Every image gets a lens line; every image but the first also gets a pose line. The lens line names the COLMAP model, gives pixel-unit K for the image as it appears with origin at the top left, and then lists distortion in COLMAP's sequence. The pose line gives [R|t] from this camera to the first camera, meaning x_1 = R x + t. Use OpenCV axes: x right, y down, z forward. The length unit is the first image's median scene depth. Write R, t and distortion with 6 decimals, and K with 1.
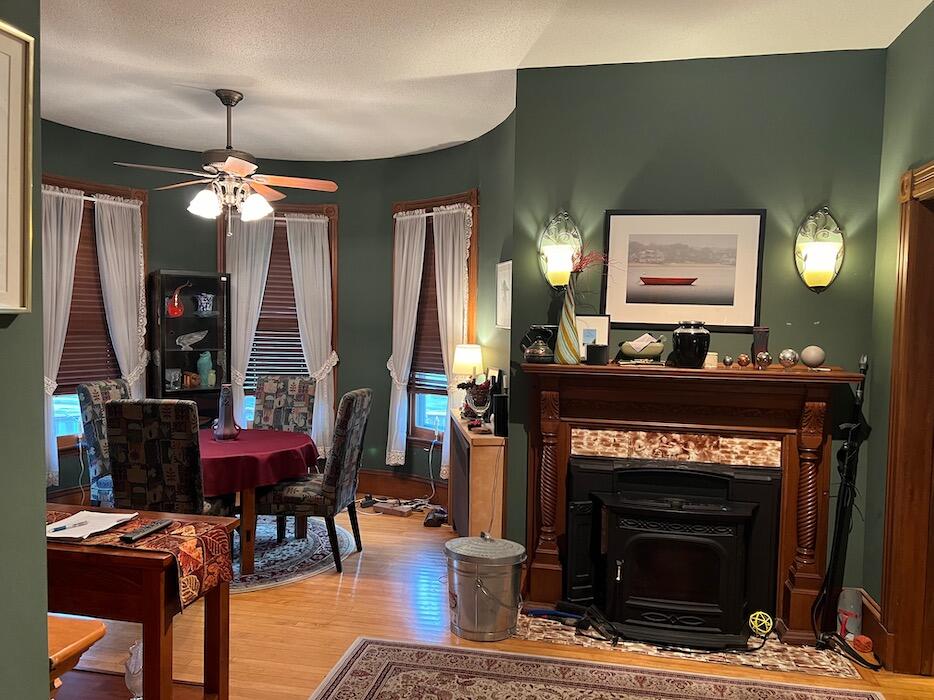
lens RADIAL K [[692.2, 0, 470.3], [0, 692.2, 355.7], [0, 0, 1]] dist [0.081685, -0.090589]
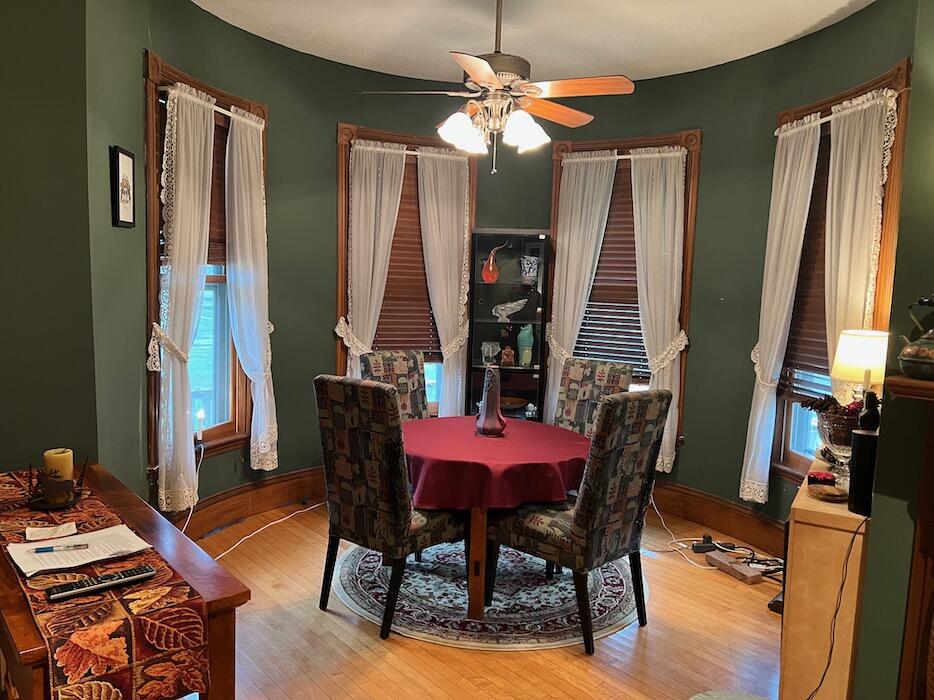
lens RADIAL K [[692.2, 0, 470.3], [0, 692.2, 355.7], [0, 0, 1]] dist [0.081685, -0.090589]
pose [[0.789066, 0.071149, -0.610174, 0.094169], [-0.050251, 0.997417, 0.051320, -0.008166], [0.612250, -0.009833, 0.790603, 0.312892]]
